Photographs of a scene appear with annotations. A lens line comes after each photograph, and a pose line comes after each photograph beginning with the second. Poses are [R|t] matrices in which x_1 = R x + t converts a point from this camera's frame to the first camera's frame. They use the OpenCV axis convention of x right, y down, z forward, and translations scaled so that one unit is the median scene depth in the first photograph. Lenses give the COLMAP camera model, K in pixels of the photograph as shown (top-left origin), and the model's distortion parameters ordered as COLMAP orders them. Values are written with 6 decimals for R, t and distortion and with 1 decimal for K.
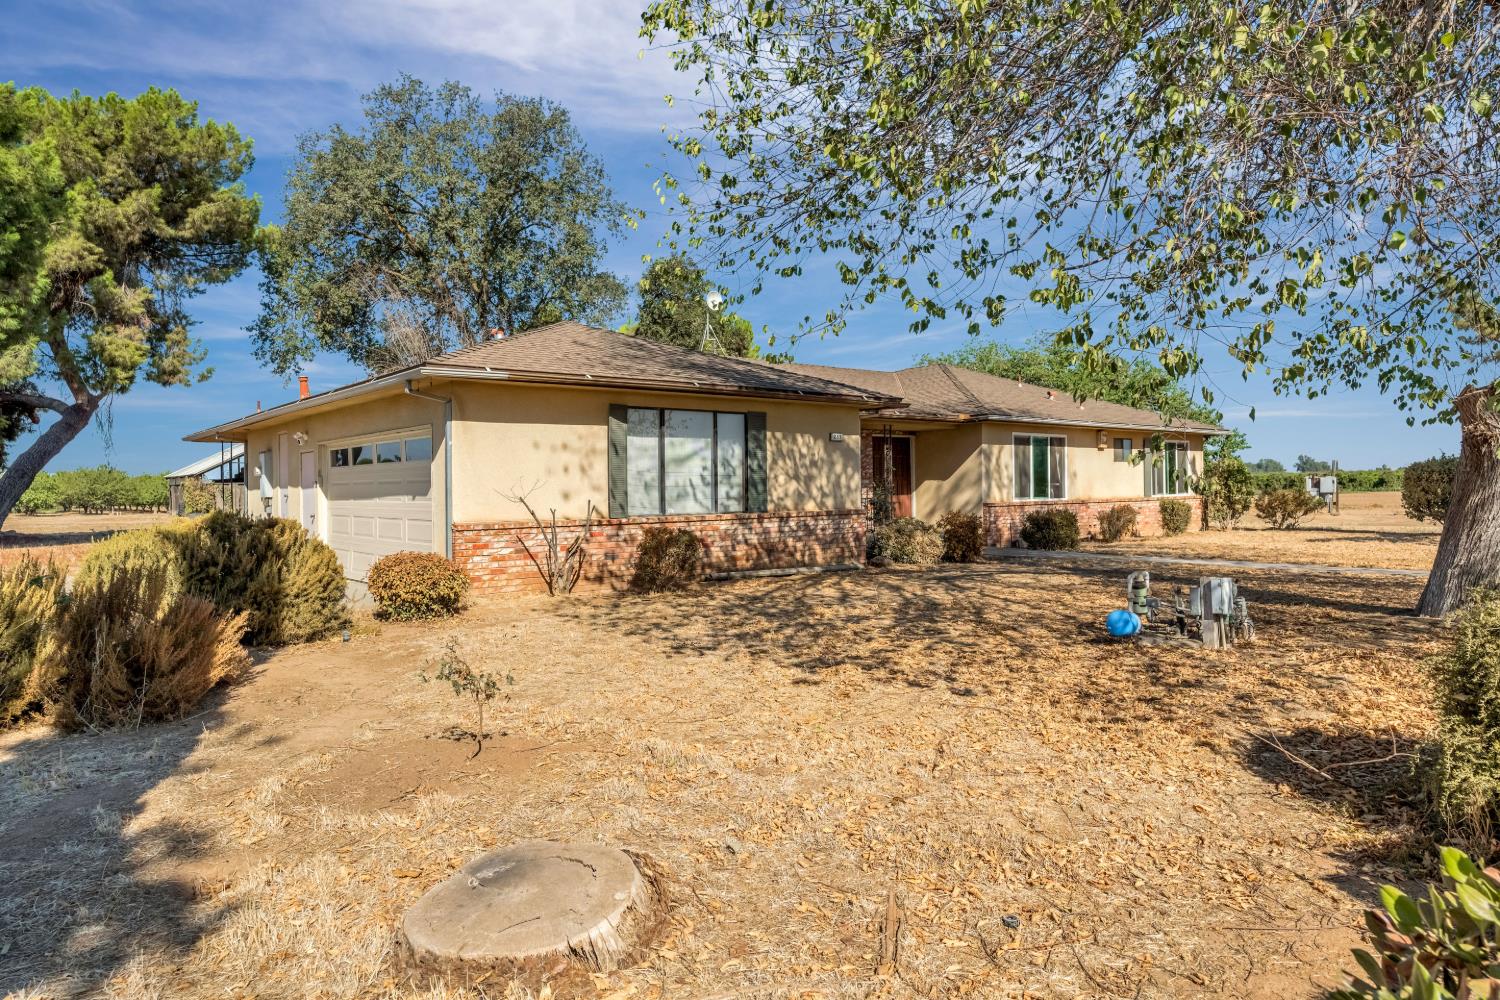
lens RADIAL K [[958.3, 0, 750.0], [0, 958.3, 500.0], [0, 0, 1]] dist [0.000924, -0.000413]
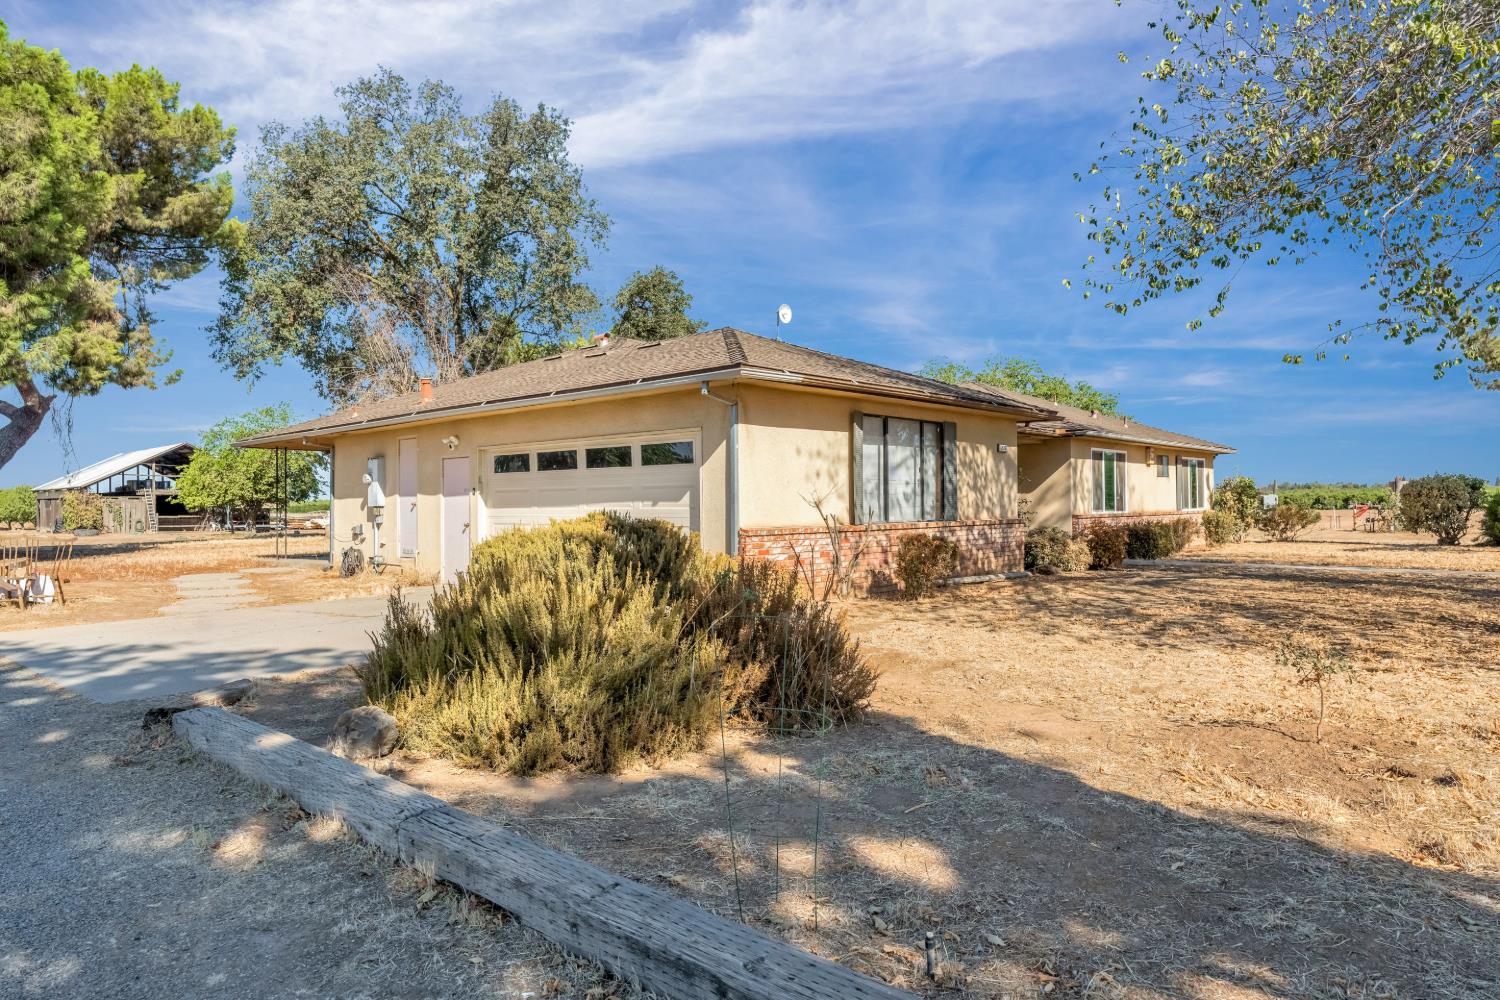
lens RADIAL K [[958.3, 0, 750.0], [0, 958.3, 500.0], [0, 0, 1]] dist [0.000924, -0.000413]
pose [[0.990255, 0.004591, 0.139188, -0.238162], [-0.001874, 0.999805, -0.019649, 0.007832], [-0.139251, 0.019197, 0.990071, 0.016466]]
